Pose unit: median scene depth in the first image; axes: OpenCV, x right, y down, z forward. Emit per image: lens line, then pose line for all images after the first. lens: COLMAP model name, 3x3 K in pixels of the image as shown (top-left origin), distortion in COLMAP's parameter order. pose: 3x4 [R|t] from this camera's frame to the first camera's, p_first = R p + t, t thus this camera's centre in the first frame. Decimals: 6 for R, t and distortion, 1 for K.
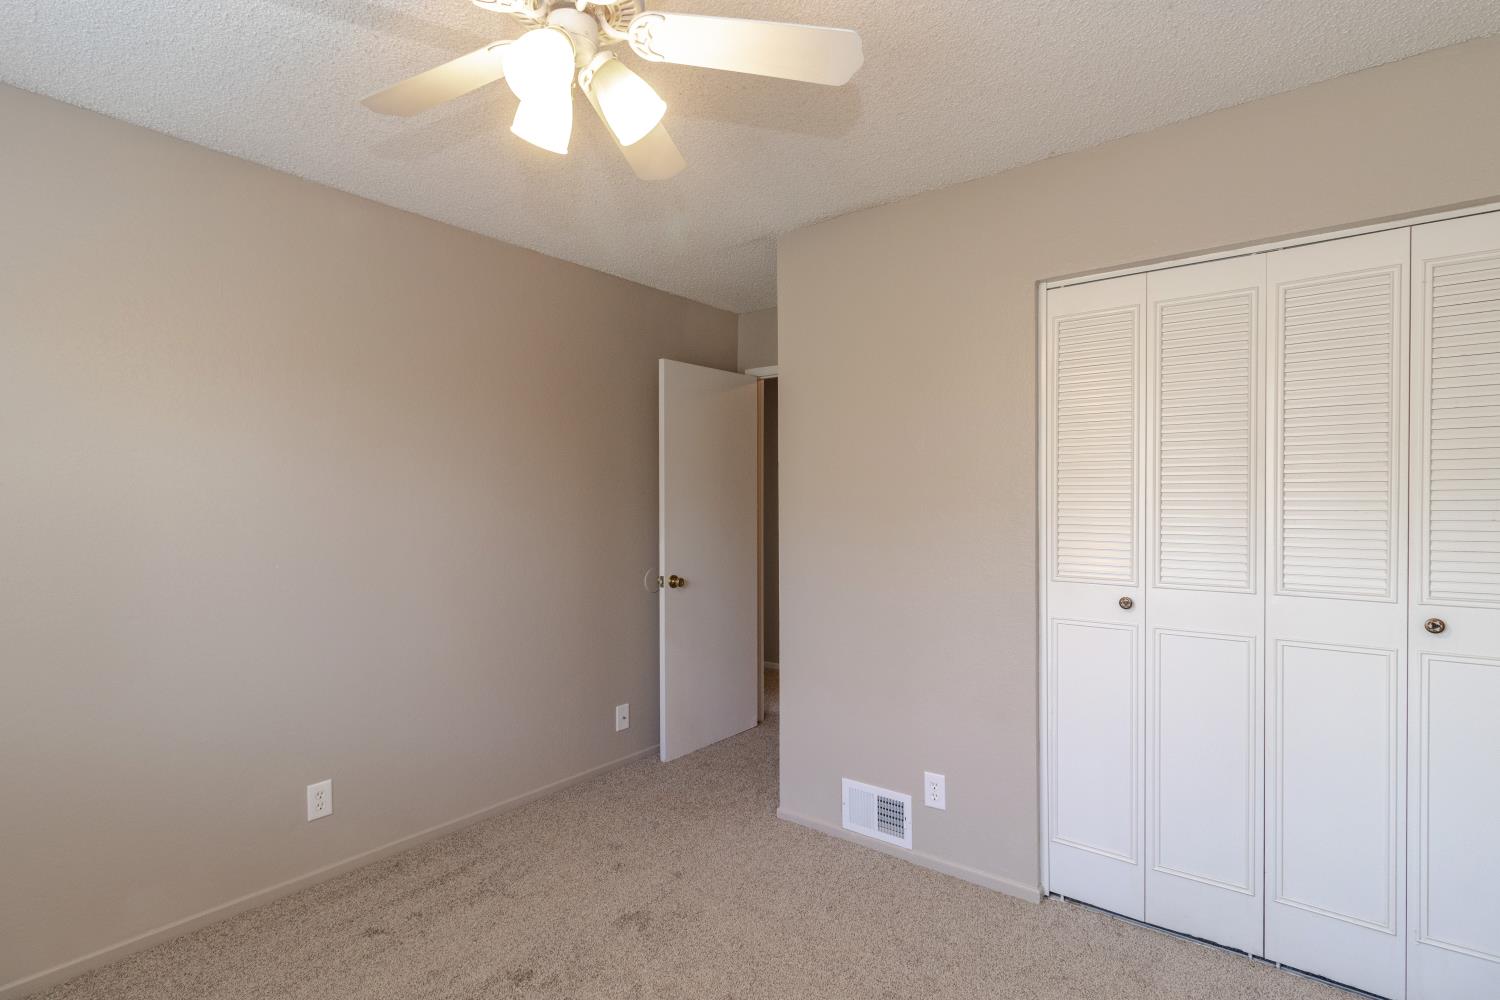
lens RADIAL K [[727.4, 0, 750.0], [0, 727.4, 500.0], [0, 0, 1]] dist [-0.002388, -0.000353]
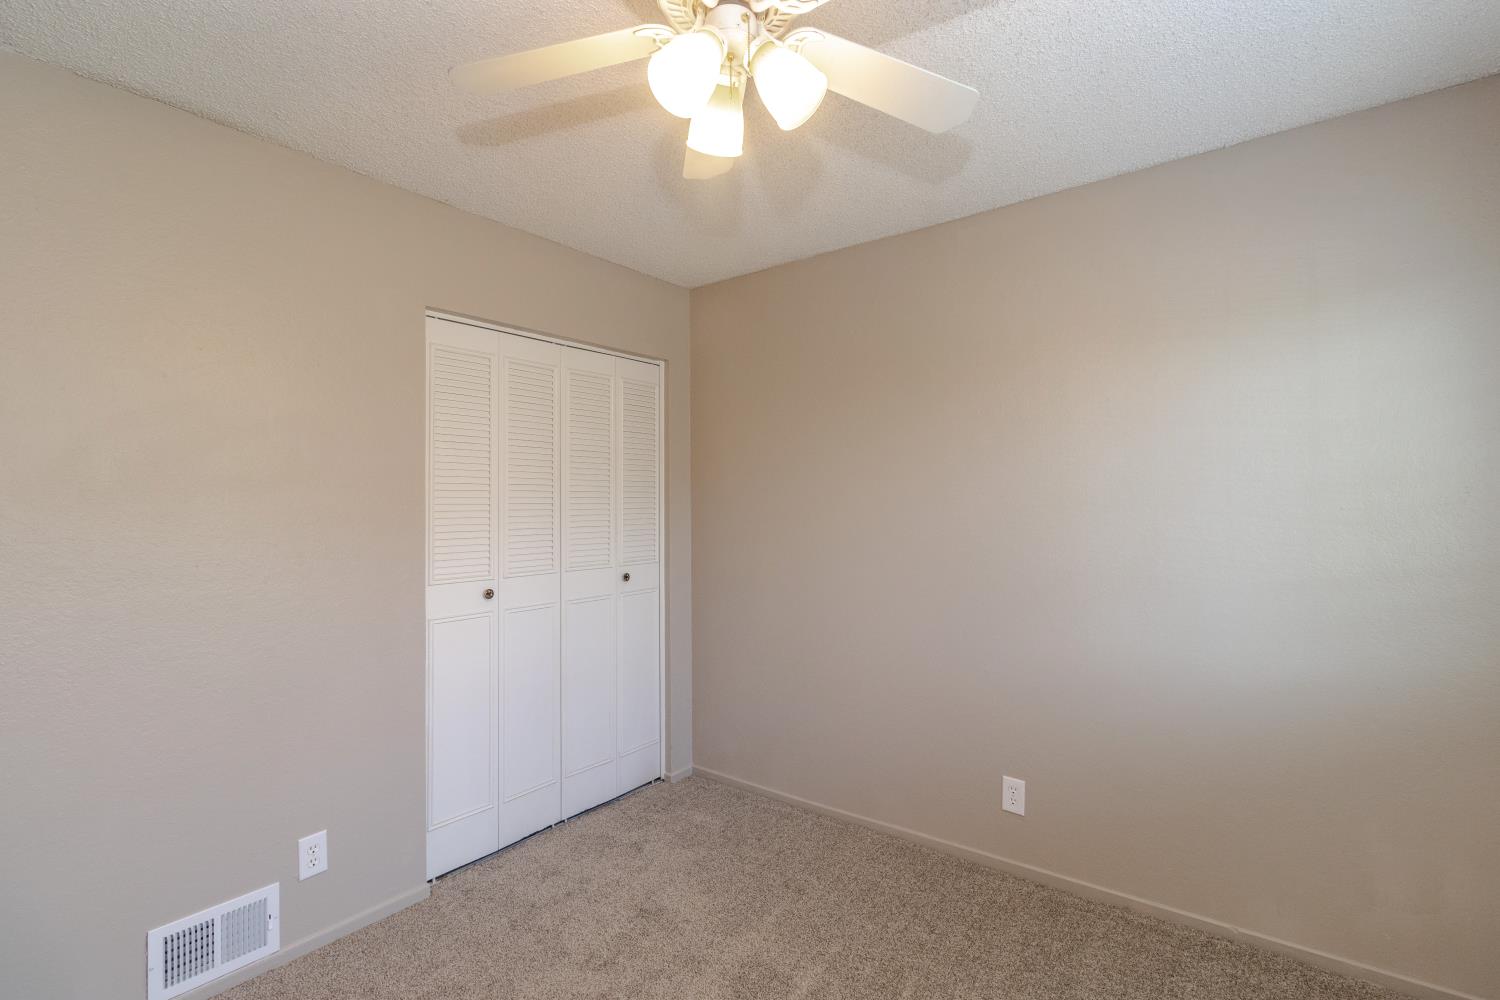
lens RADIAL K [[700.6, 0, 769.6], [0, 700.6, 483.2], [0, 0, 1]] dist [0.001578, 0.000500]
pose [[-0.030367, 0.037438, 0.998837, -0.651976], [0.015882, 0.999190, -0.036969, 0.006417], [-0.999413, 0.014741, -0.030937, 0.534534]]
